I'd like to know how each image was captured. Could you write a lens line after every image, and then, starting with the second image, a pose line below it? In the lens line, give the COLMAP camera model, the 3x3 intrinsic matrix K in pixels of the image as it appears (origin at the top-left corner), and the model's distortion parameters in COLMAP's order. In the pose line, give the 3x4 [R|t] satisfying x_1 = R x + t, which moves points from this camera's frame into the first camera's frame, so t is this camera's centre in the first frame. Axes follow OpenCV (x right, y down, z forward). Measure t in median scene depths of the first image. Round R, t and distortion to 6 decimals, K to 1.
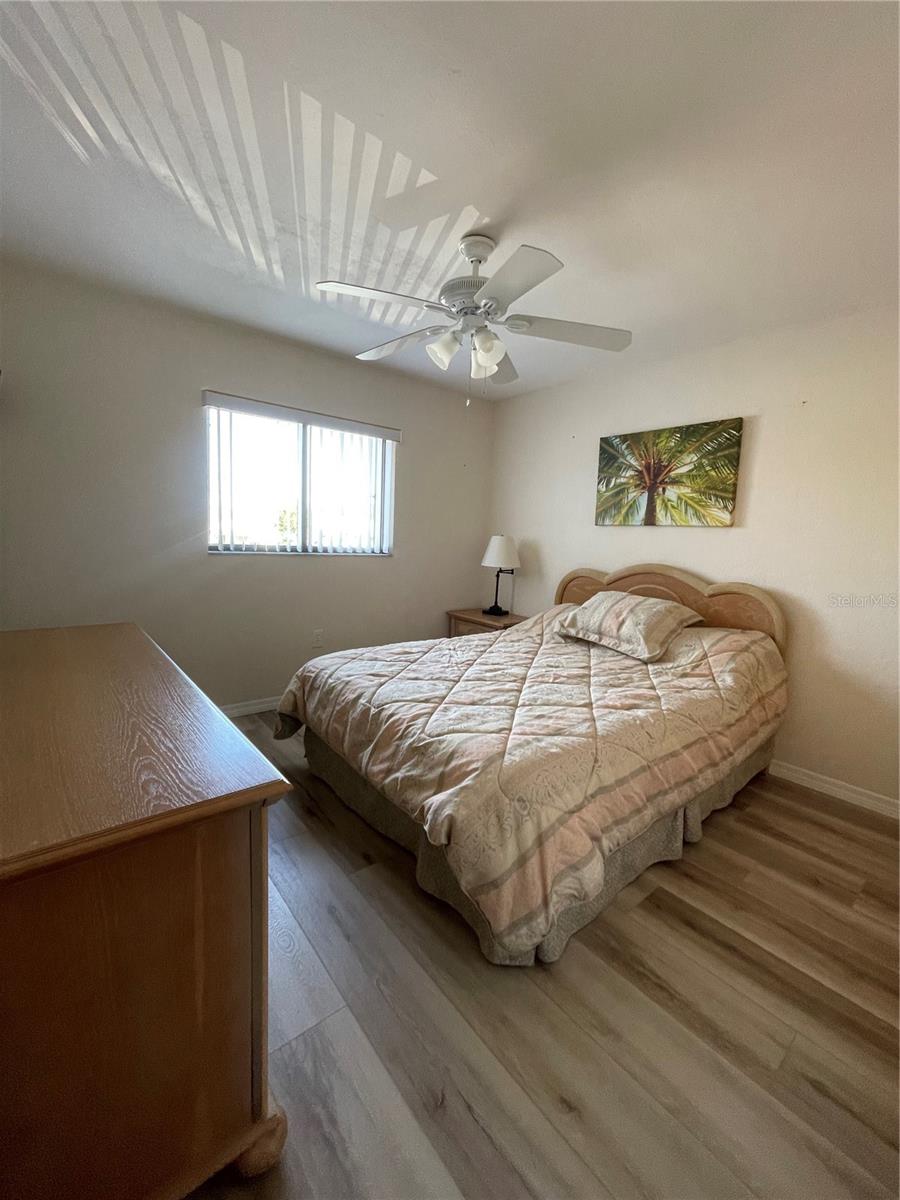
lens RADIAL K [[484.5, 0, 450.4], [0, 484.5, 597.0], [0, 0, 1]] dist [-0.005018, 0.000741]
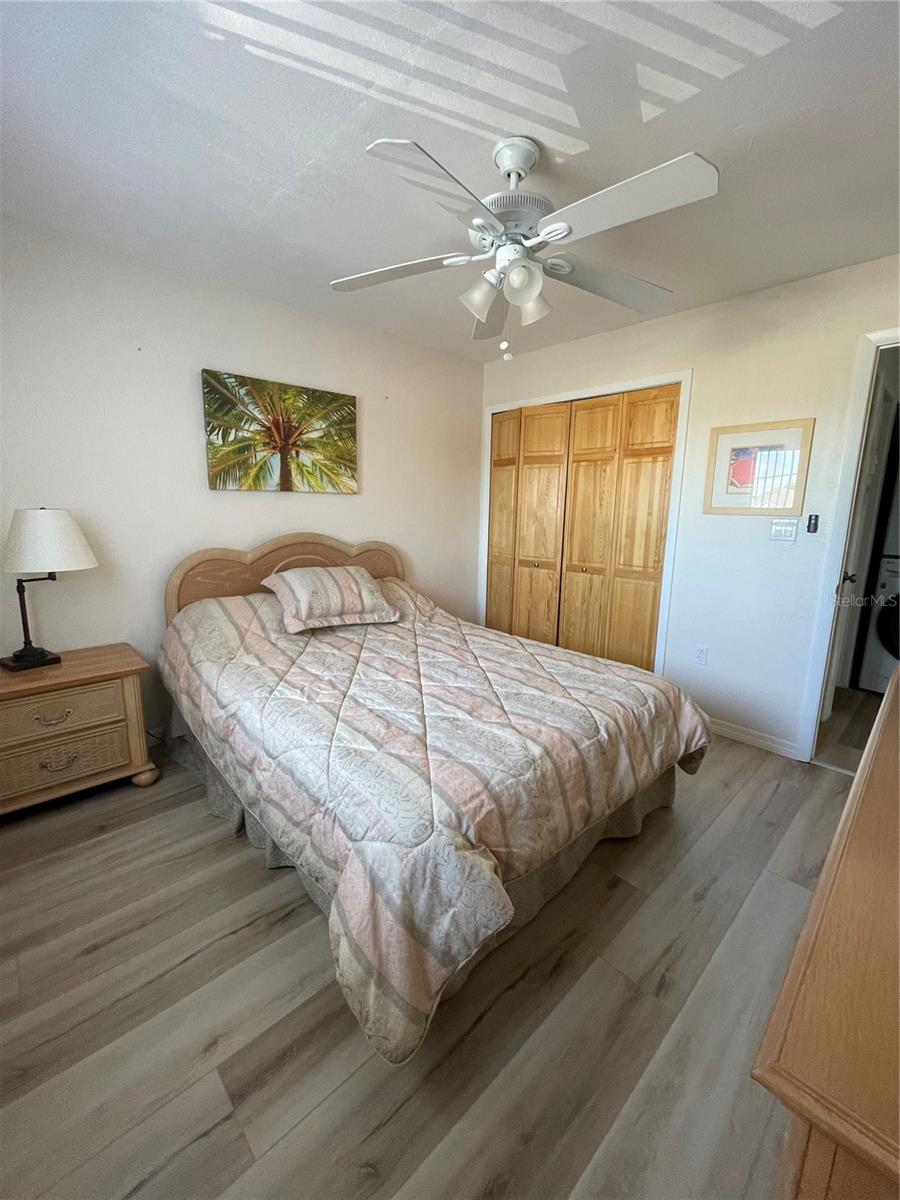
lens RADIAL K [[484.5, 0, 450.4], [0, 484.5, 597.0], [0, 0, 1]] dist [-0.005018, 0.000741]
pose [[-0.066505, -0.228934, 0.971168, -0.555558], [0.107568, 0.966005, 0.235083, -0.140899], [-0.991971, 0.120100, -0.039618, 0.776417]]
